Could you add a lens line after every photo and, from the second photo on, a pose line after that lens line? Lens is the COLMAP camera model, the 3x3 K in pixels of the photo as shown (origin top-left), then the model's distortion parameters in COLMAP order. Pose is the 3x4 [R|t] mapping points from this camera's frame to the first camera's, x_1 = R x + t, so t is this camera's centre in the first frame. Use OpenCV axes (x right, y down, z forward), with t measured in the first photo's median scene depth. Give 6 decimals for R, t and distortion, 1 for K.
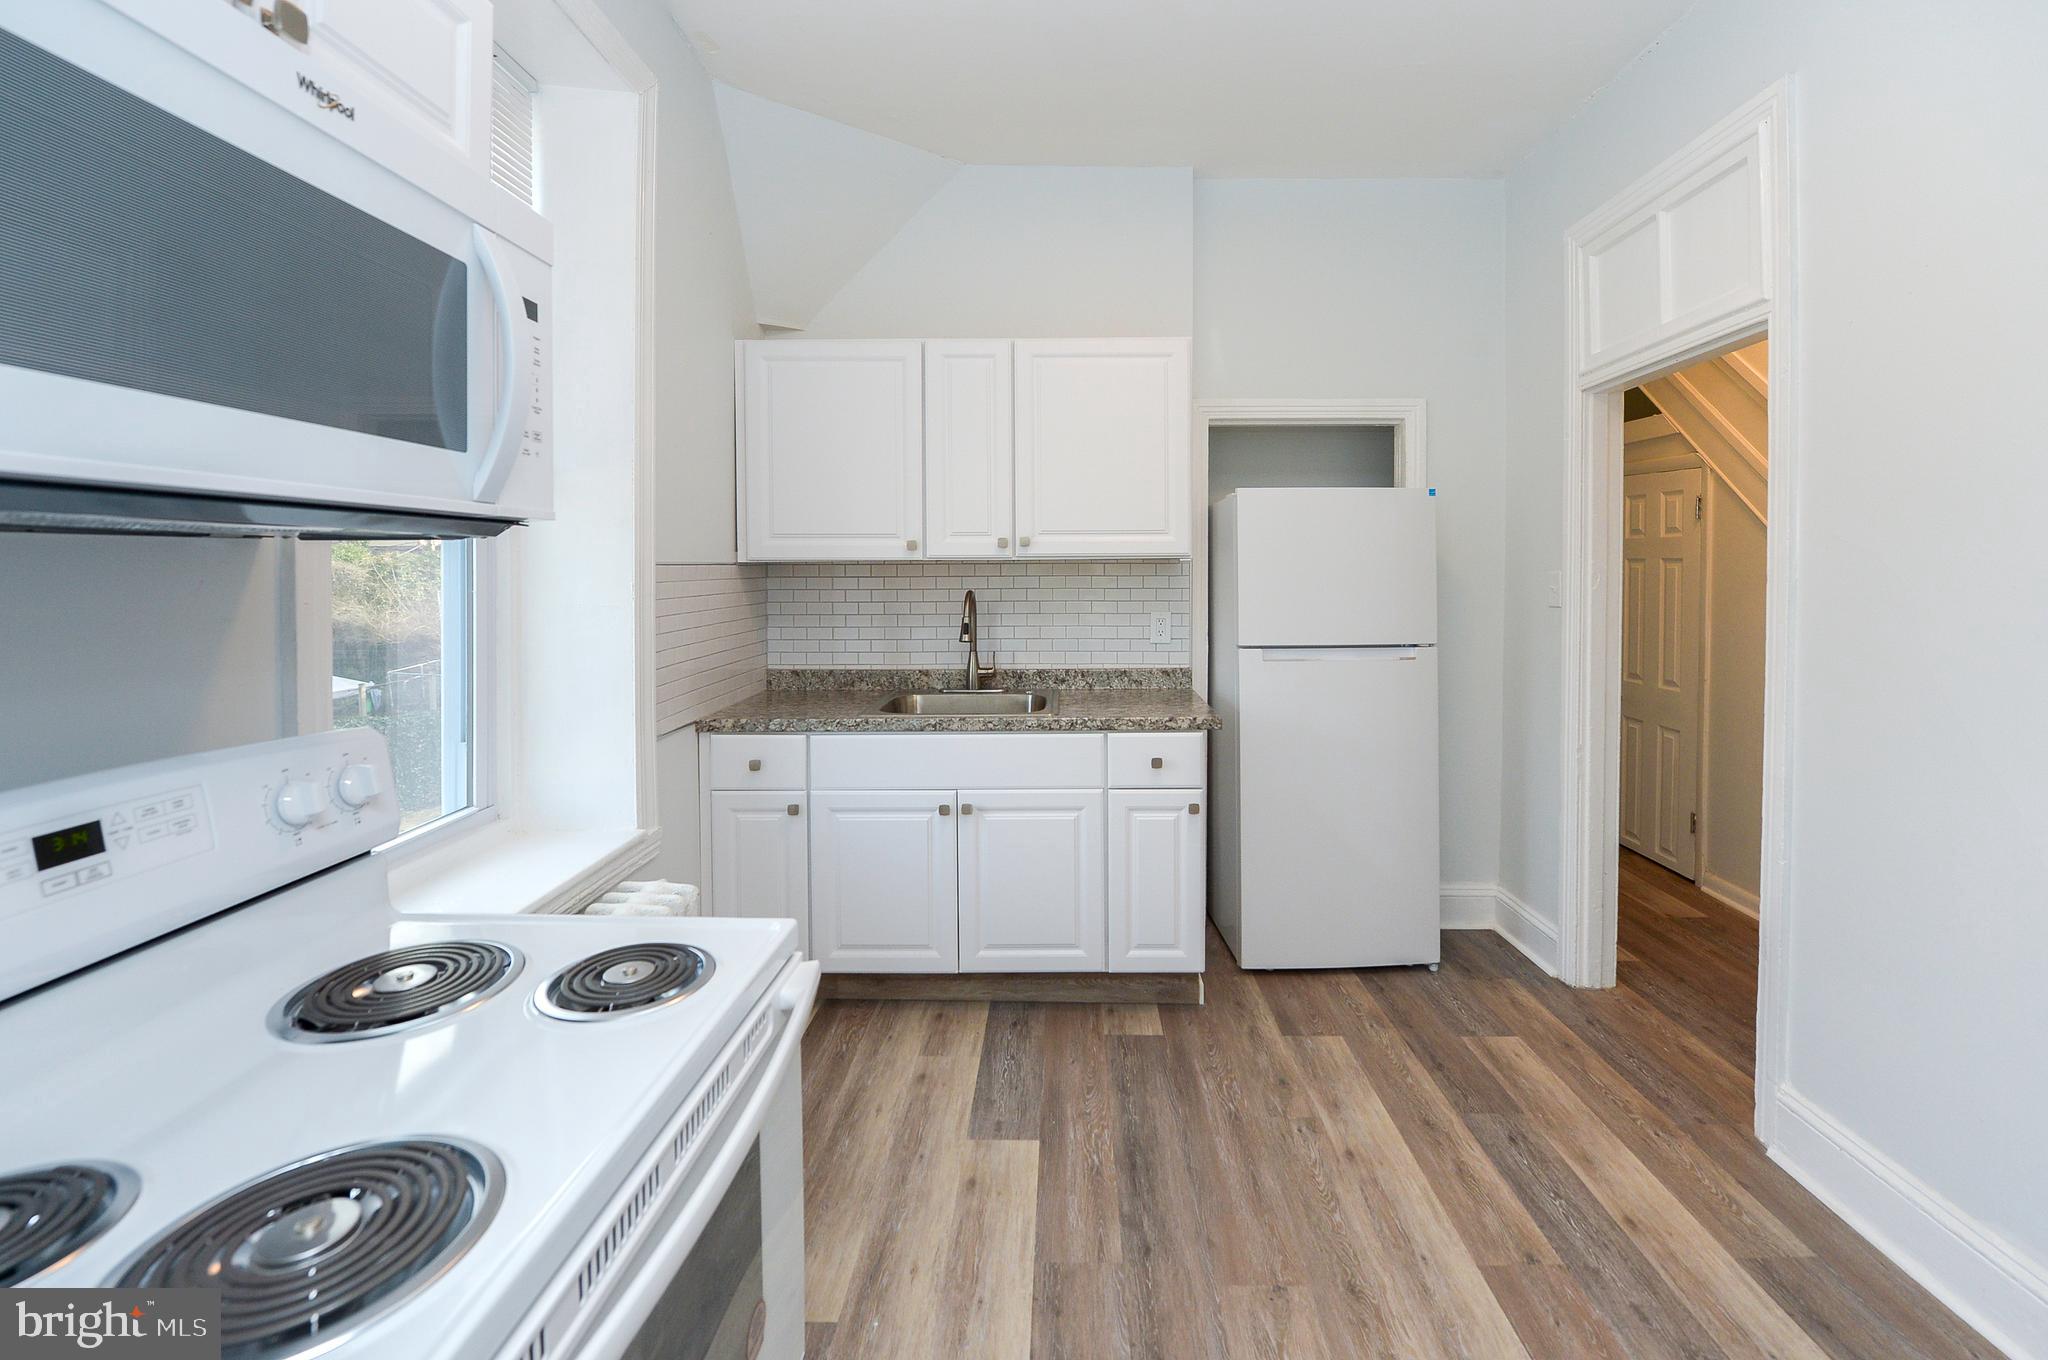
lens RADIAL K [[841.6, 0, 1114.7], [0, 841.6, 573.7], [0, 0, 1]] dist [-0.016775, 0.000050]
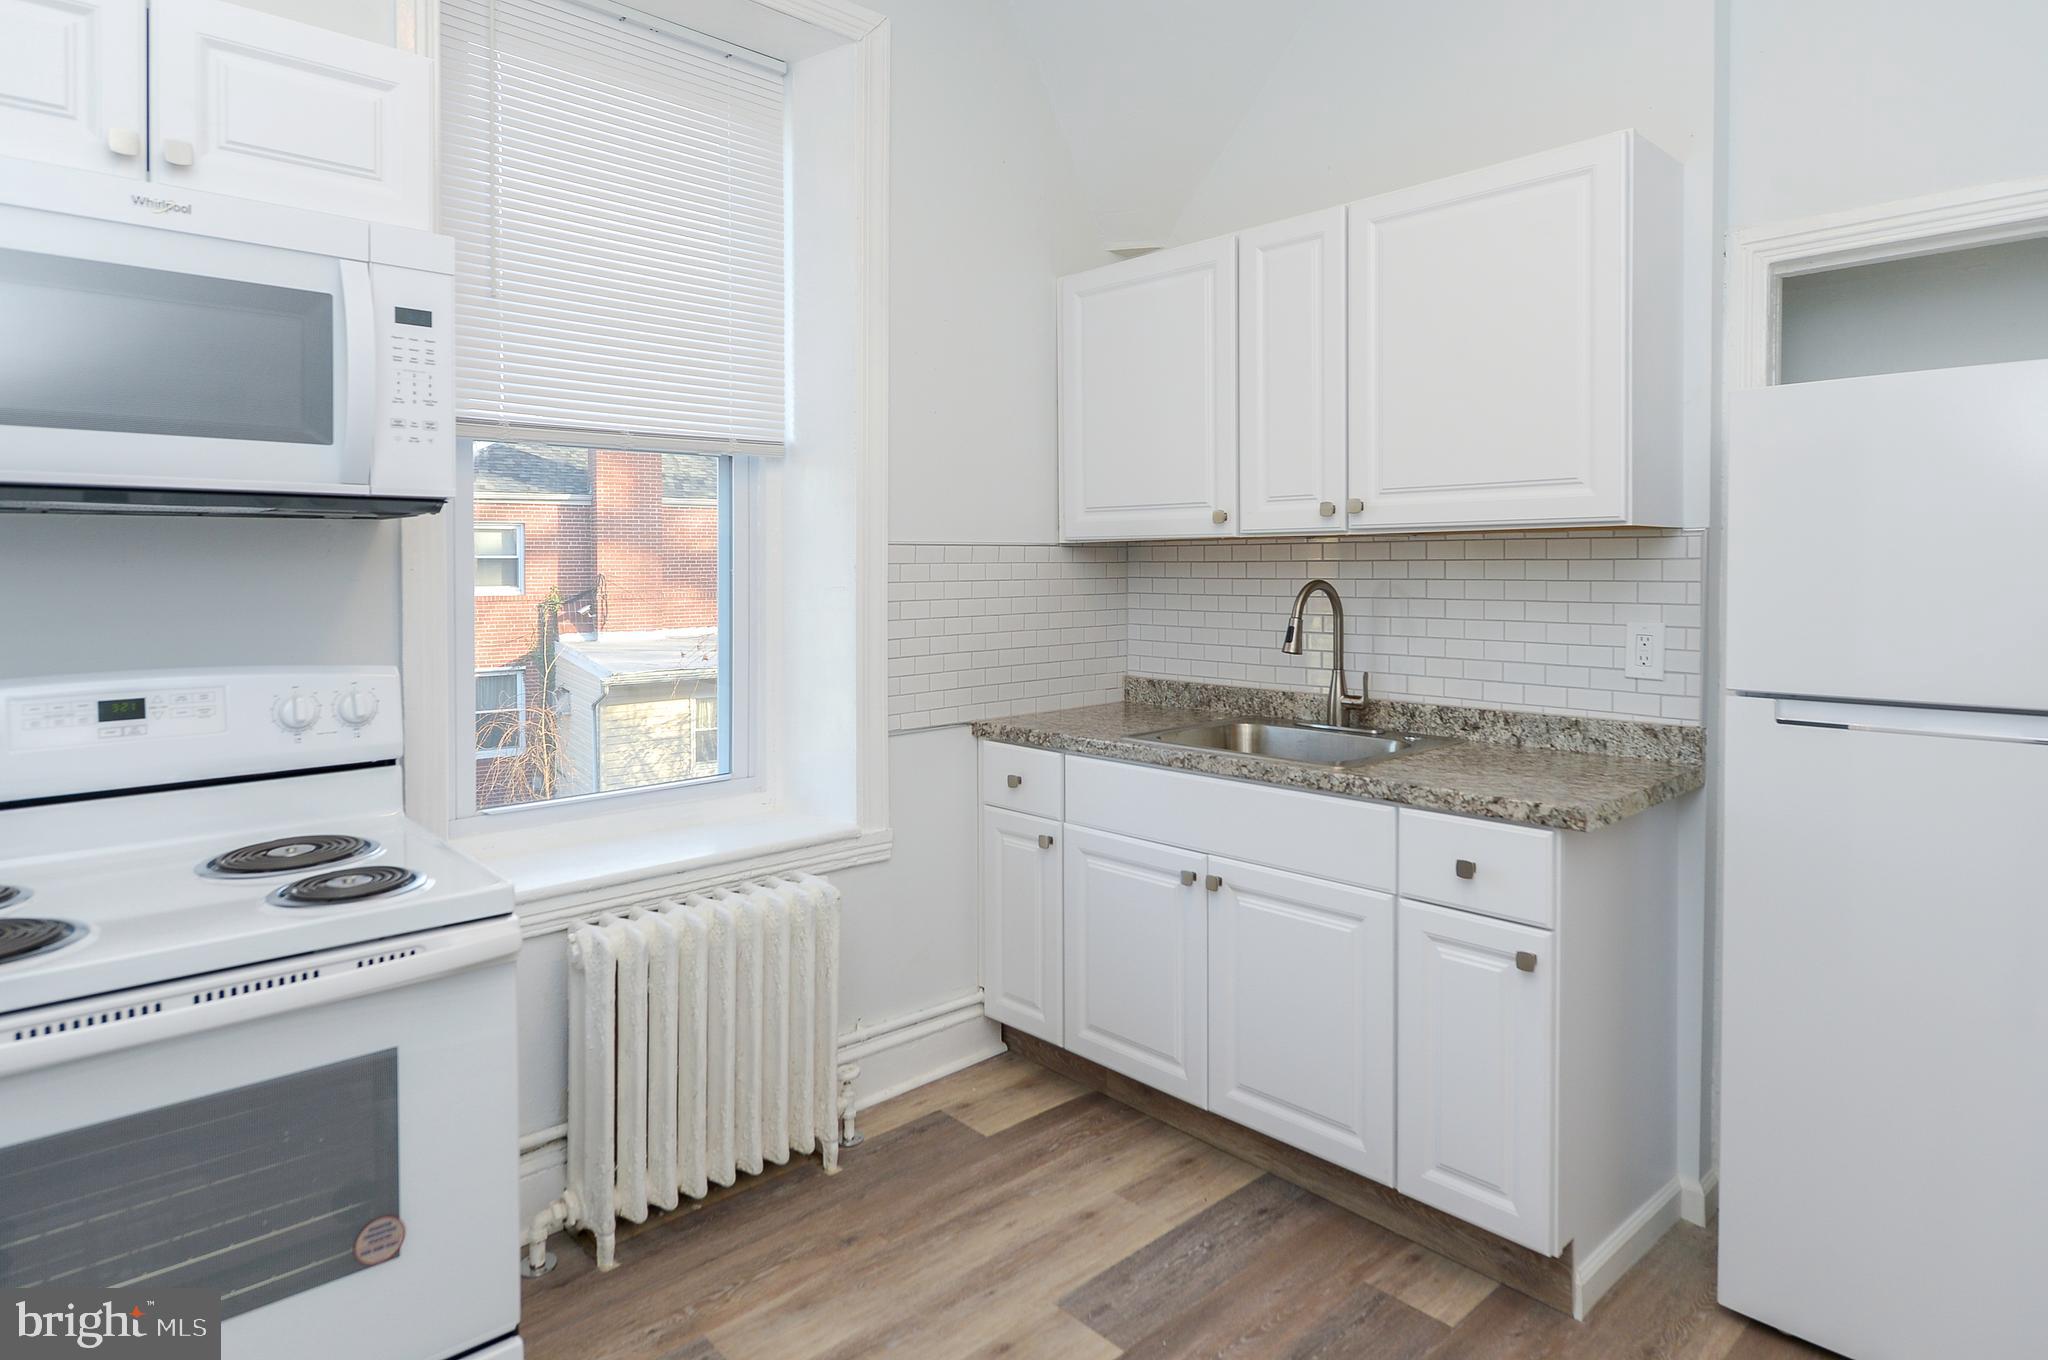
lens RADIAL K [[1180.3, 0, 1056.2], [0, 1180.3, 576.1], [0, 0, 1]] dist [-0.001328, 0.001038]
pose [[0.675006, 0.006574, -0.737783, 0.464392], [-0.003742, 0.999978, 0.005487, 0.013976], [0.737803, -0.000943, 0.675015, 0.220836]]
